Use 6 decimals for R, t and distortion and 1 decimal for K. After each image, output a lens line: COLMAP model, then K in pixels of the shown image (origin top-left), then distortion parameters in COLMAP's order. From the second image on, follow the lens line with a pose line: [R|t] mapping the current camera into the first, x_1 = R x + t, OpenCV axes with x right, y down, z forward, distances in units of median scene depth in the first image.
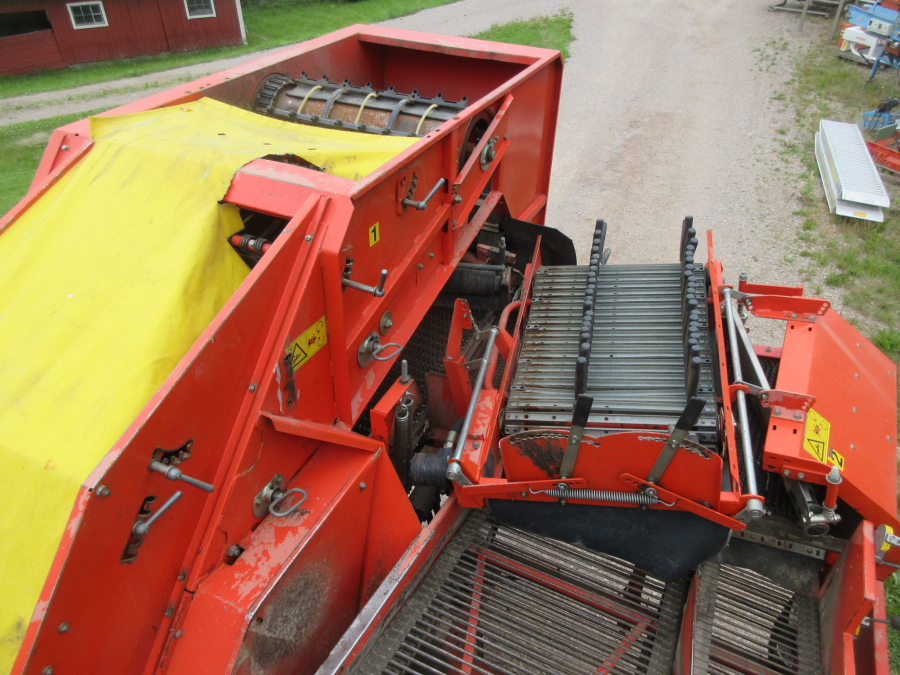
lens RADIAL K [[666.1, 0, 445.2], [0, 666.1, 332.1], [0, 0, 1]] dist [0.002810, 0.002913]
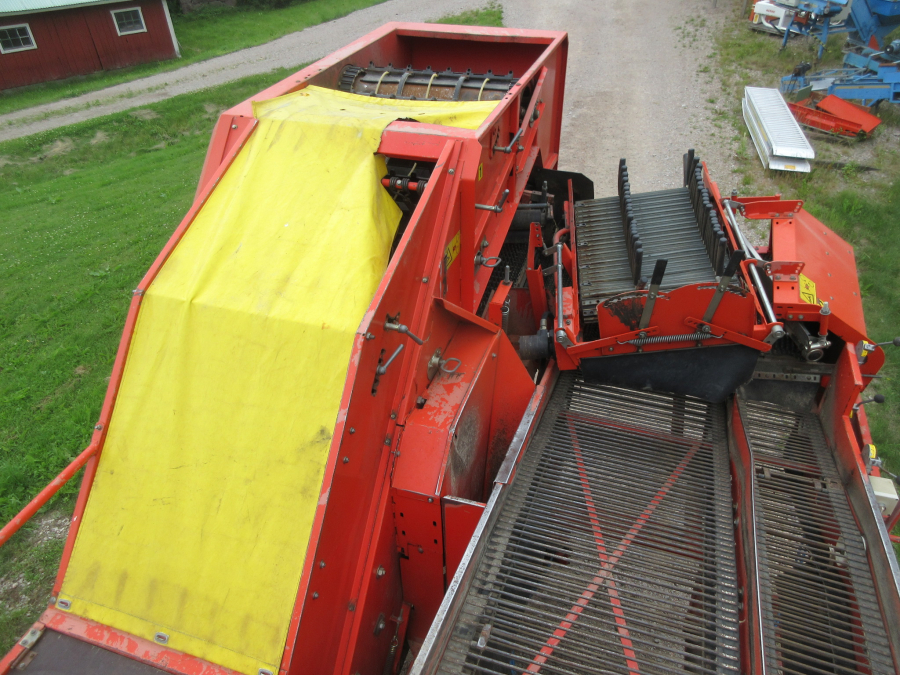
lens RADIAL K [[667.1, 0, 439.8], [0, 667.1, 333.3], [0, 0, 1]] dist [0.005748, 0.001088]
pose [[0.992384, -0.099725, 0.072307, -0.080922], [0.099551, 0.995014, 0.006014, 0.041155], [-0.072546, 0.001230, 0.997364, -0.086216]]
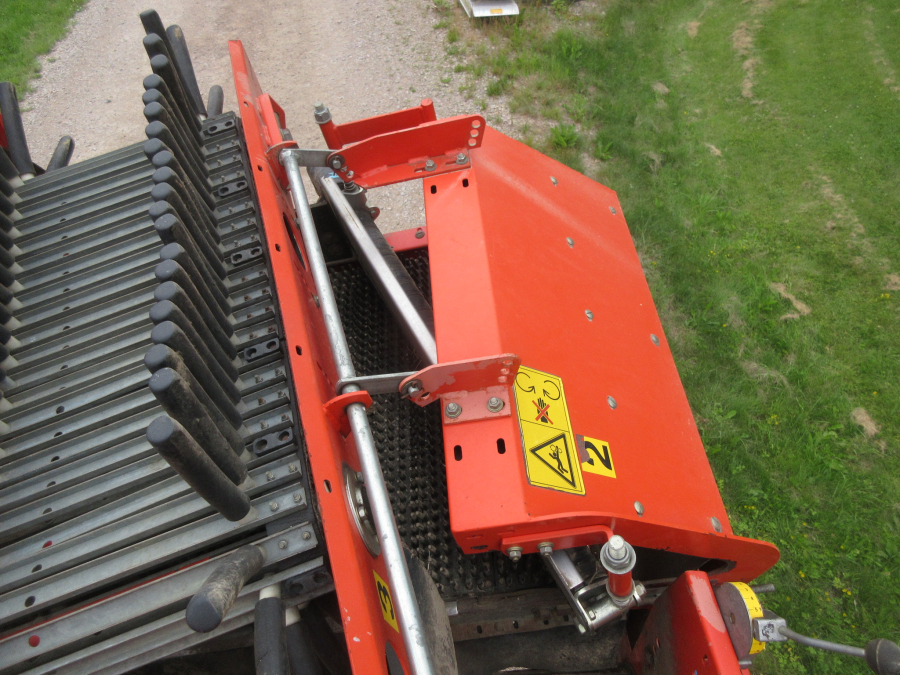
lens RADIAL K [[666.1, 0, 445.2], [0, 666.1, 332.1], [0, 0, 1]] dist [0.002810, 0.002913]
pose [[0.860305, -0.391807, 0.326134, 0.098382], [0.329601, 0.915558, 0.230473, -0.006338], [-0.388895, -0.090783, 0.916798, 0.162353]]
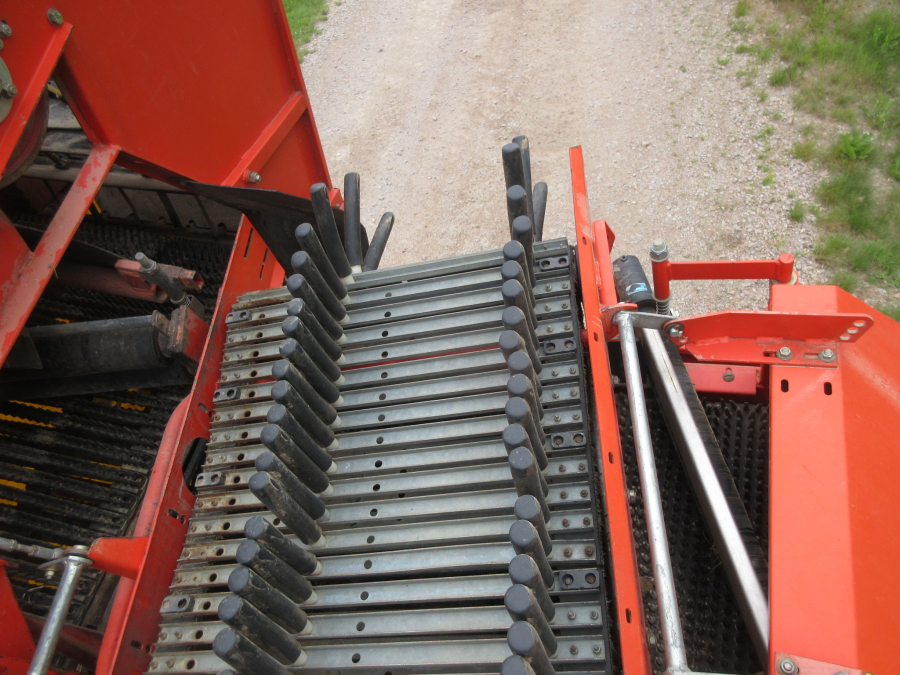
lens RADIAL K [[661.2, 0, 441.4], [0, 661.2, 332.1], [0, 0, 1]] dist [0.001607, -0.003643]
pose [[0.975845, -0.216276, 0.030843, 0.091322], [0.203709, 0.951828, 0.229187, -0.053196], [-0.078925, -0.217368, 0.972894, 0.185884]]
